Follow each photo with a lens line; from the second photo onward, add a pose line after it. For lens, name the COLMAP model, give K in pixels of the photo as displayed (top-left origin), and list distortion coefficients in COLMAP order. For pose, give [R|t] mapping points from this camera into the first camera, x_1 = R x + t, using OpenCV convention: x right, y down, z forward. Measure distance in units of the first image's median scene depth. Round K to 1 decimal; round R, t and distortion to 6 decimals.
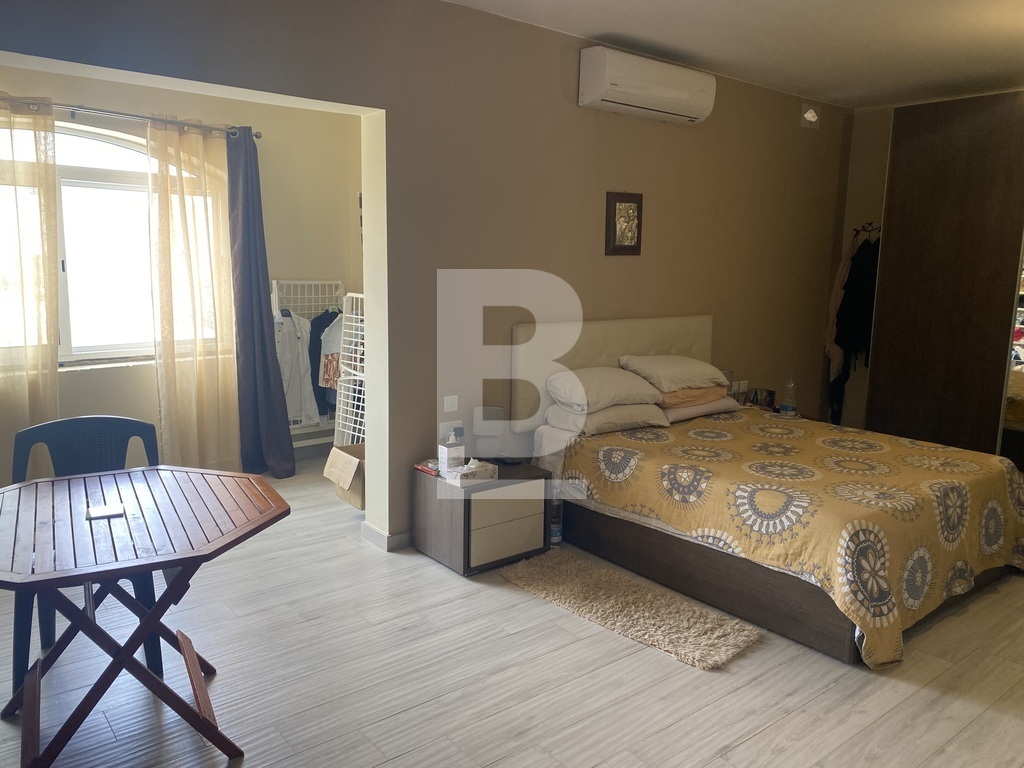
lens RADIAL K [[776.0, 0, 511.4], [0, 776.0, 384.1], [0, 0, 1]] dist [0.047709, -0.058966]
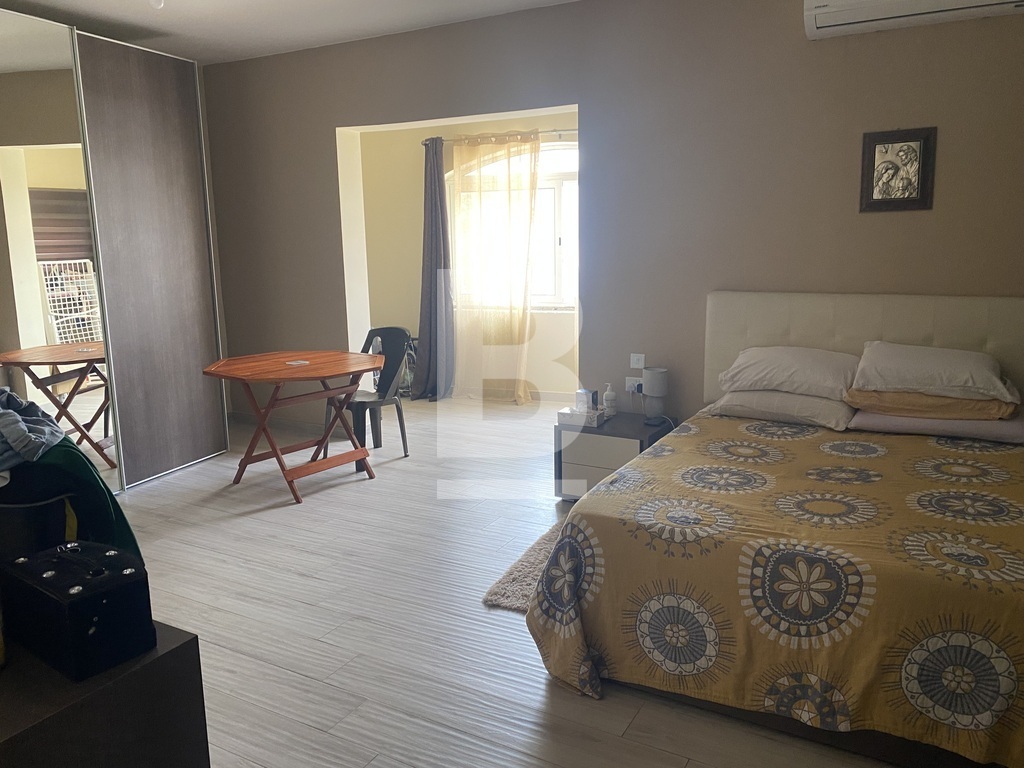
lens RADIAL K [[776.0, 0, 510.3], [0, 776.0, 384.6], [0, 0, 1]] dist [0.047709, -0.058966]
pose [[0.367571, 0.149731, -0.917863, 0.976687], [-0.125958, 0.985875, 0.110384, -0.045509], [0.921426, 0.075038, 0.381239, 0.481581]]
